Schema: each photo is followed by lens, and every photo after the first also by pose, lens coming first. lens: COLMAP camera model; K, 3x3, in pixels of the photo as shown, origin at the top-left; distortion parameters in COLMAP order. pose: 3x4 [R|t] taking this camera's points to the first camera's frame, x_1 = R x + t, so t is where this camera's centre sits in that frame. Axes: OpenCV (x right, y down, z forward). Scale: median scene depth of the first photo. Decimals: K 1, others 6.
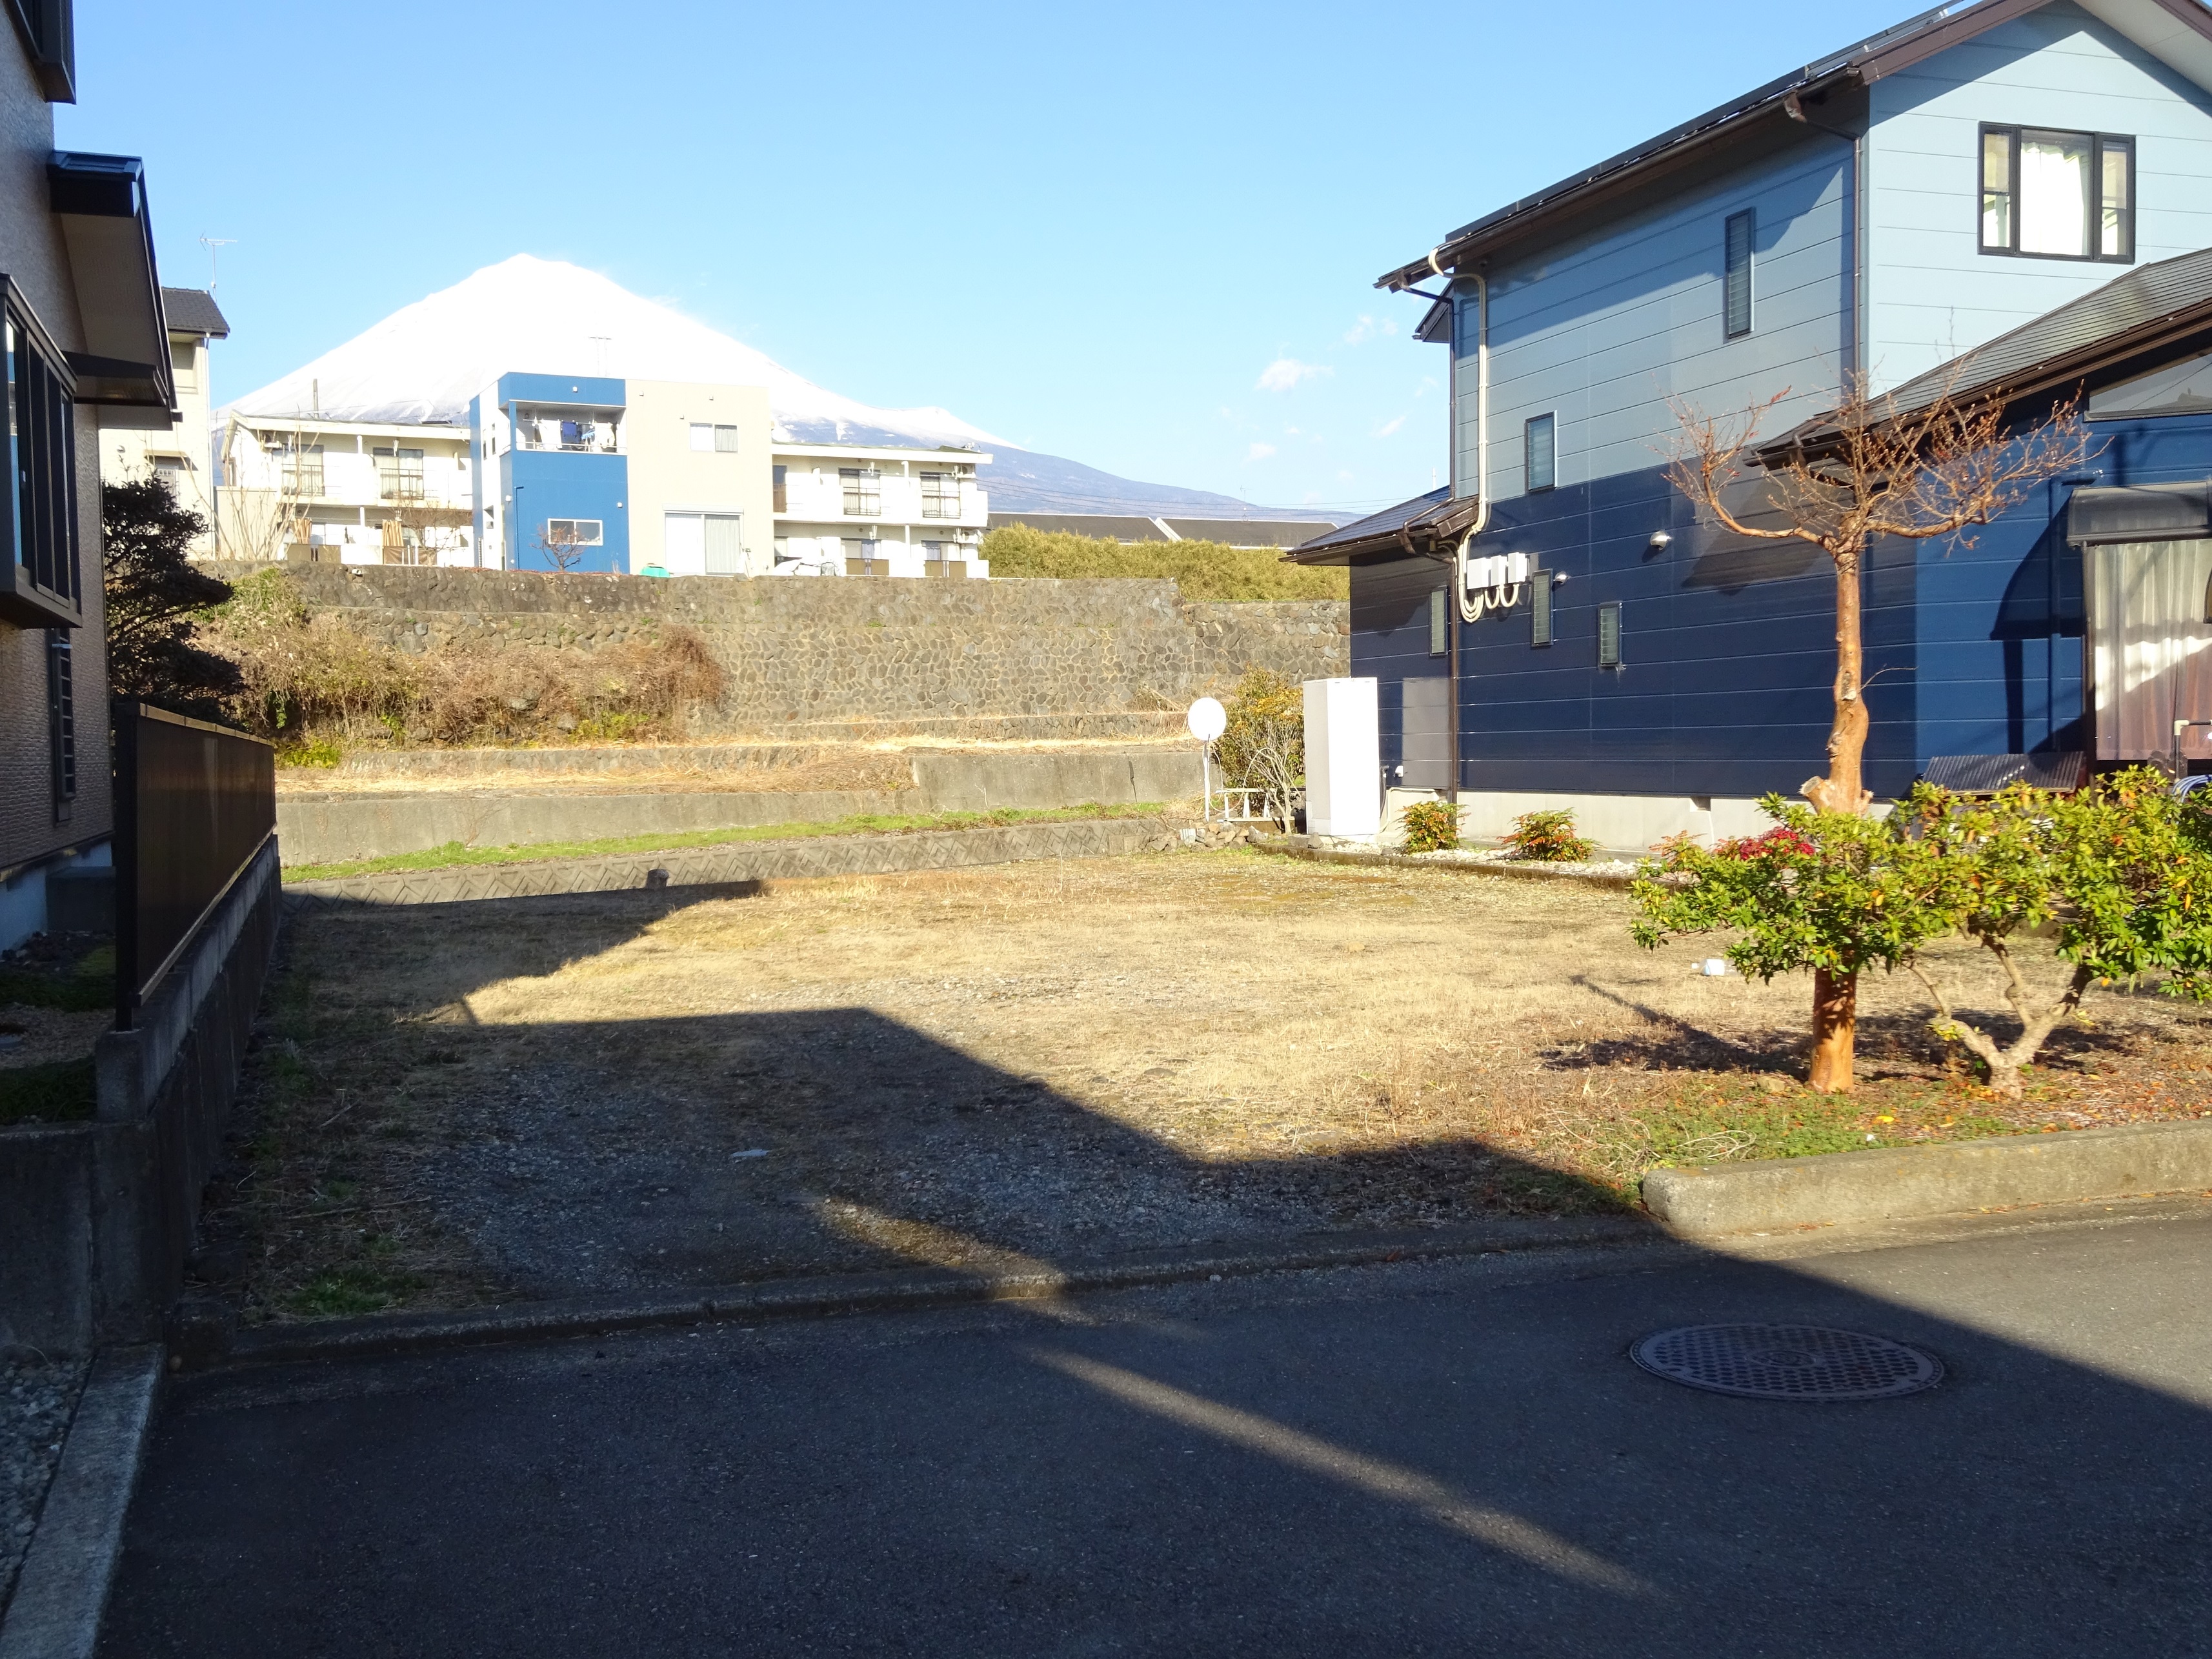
lens RADIAL K [[2271.8, 0, 1106.0], [0, 2271.8, 829.5], [0, 0, 1]] dist [0.098516, -0.002723]
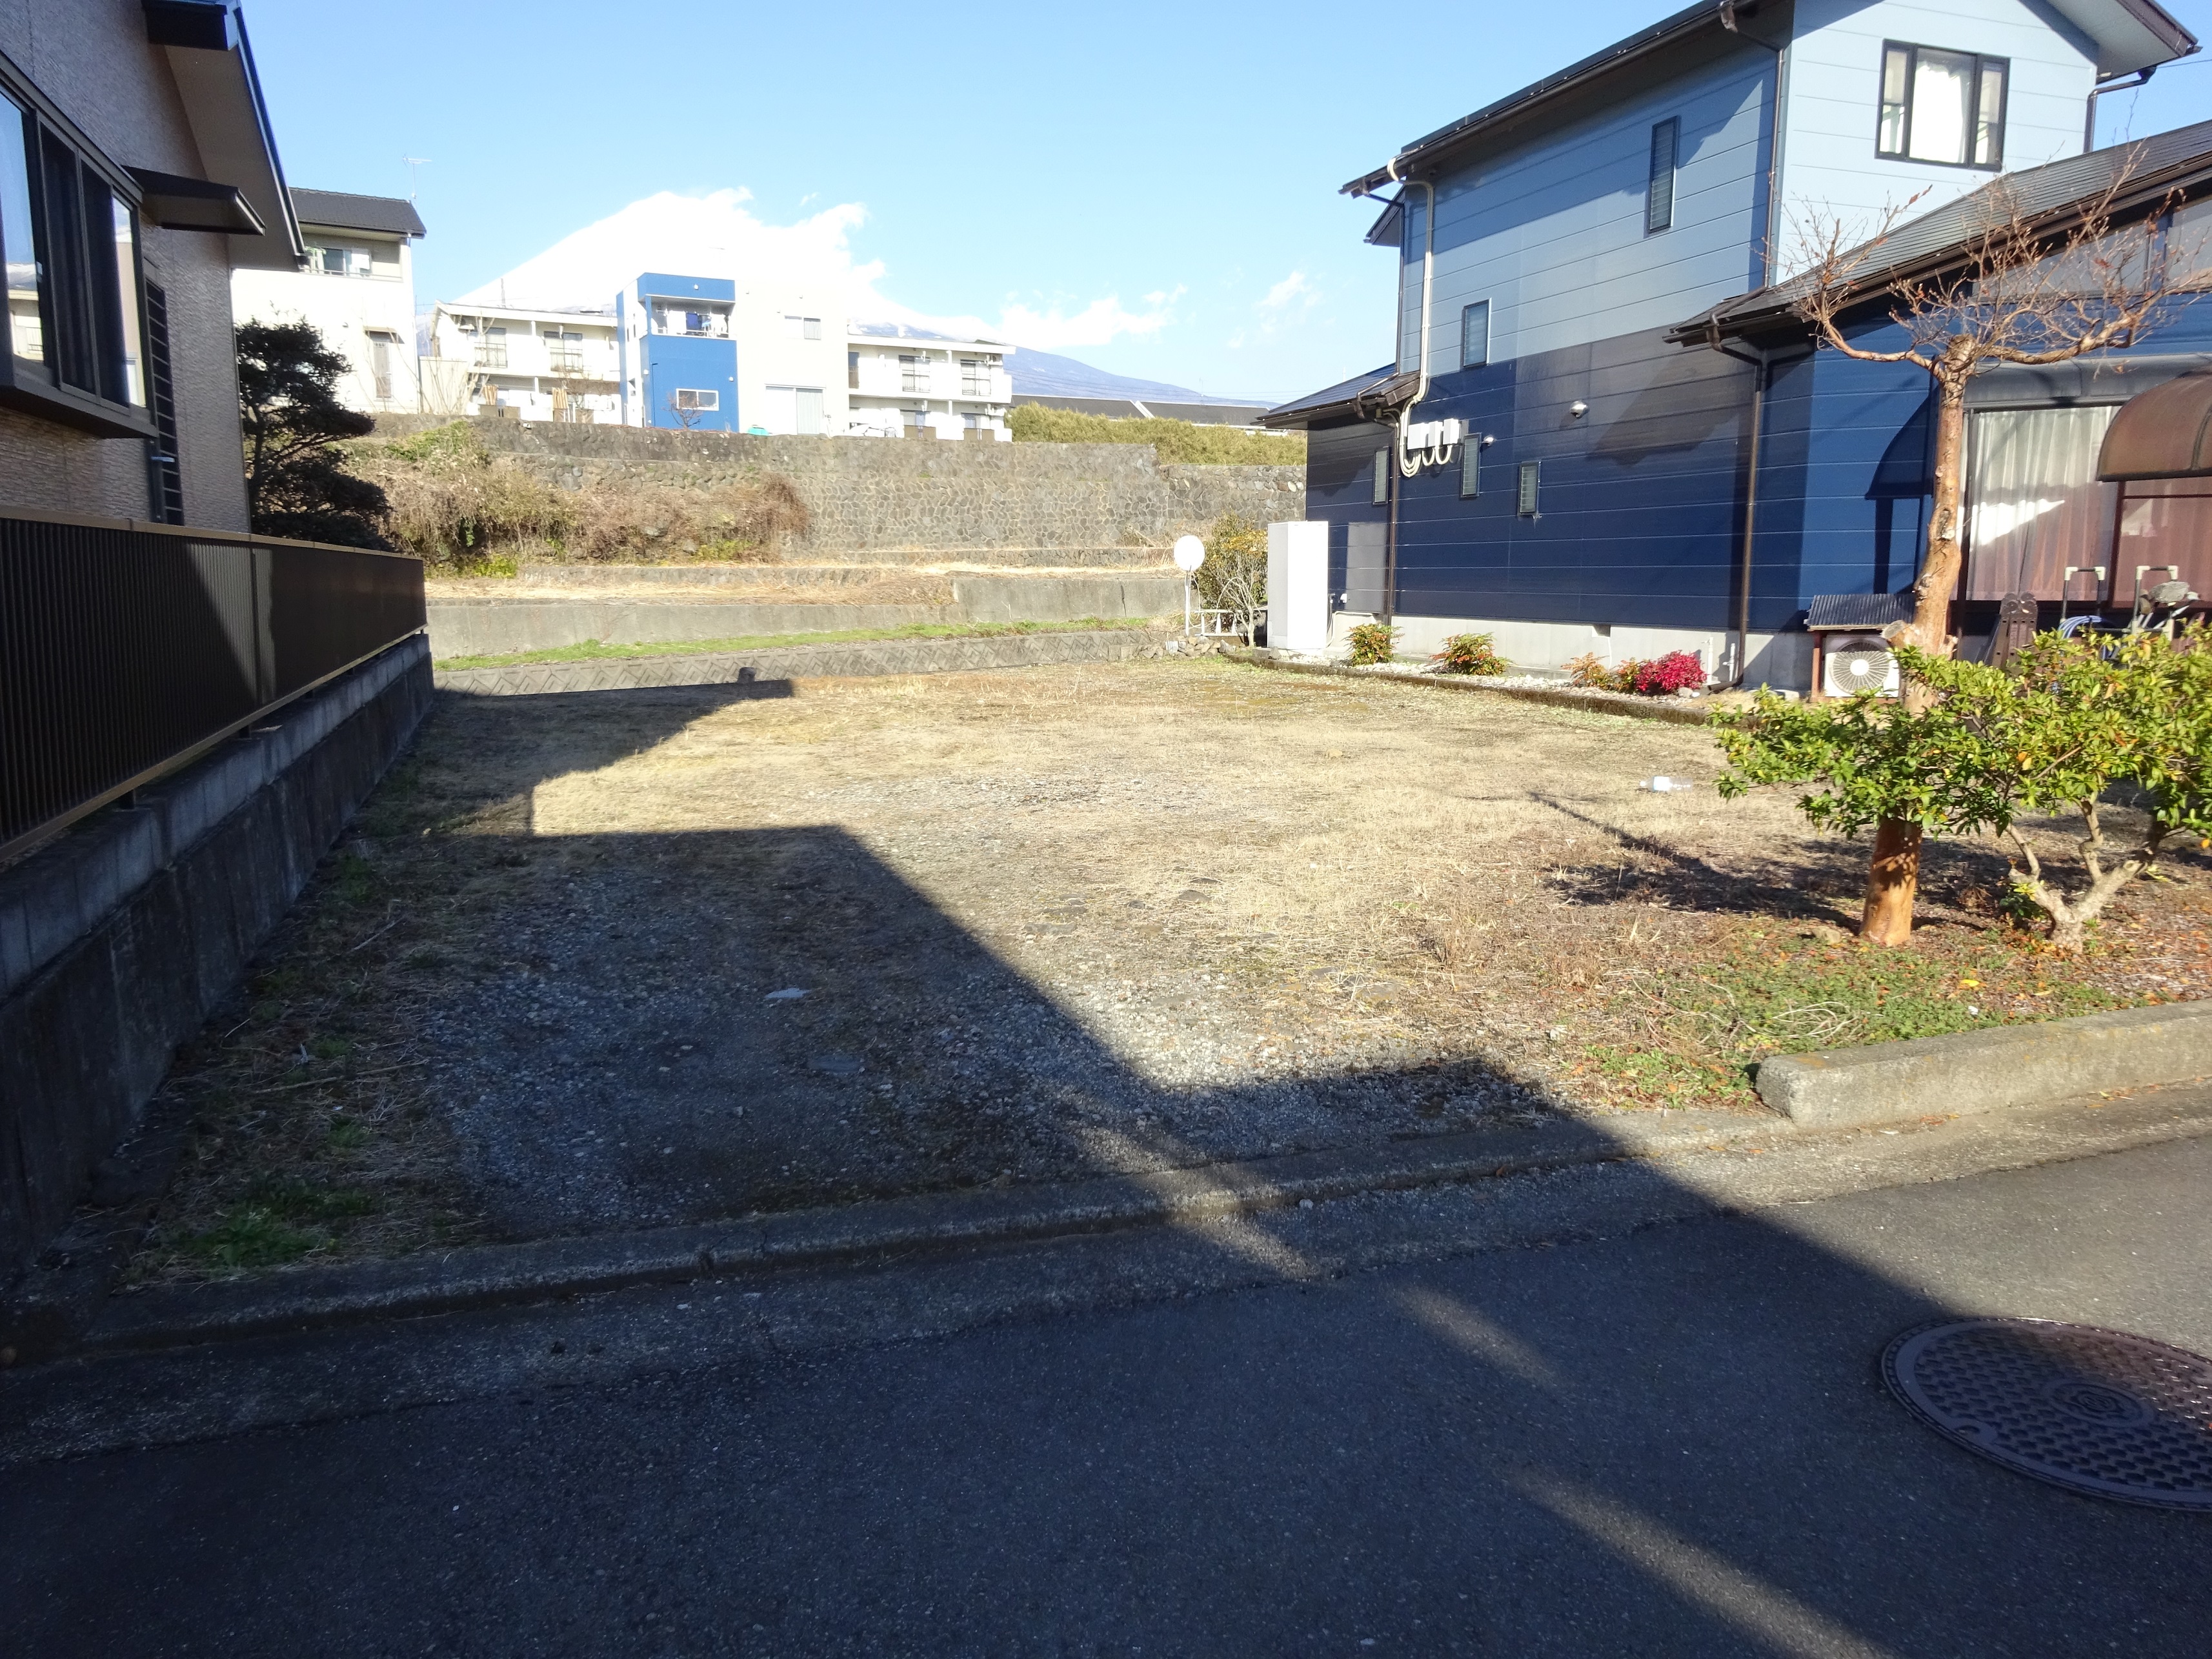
lens RADIAL K [[1633.9, 0, 1106.0], [0, 1633.9, 829.5], [0, 0, 1]] dist [0.036599, 0.006784]
pose [[0.999792, 0.017605, 0.010320, -0.009334], [-0.018705, 0.992771, 0.118556, -0.003951], [-0.008159, -0.118724, 0.992894, 0.103207]]
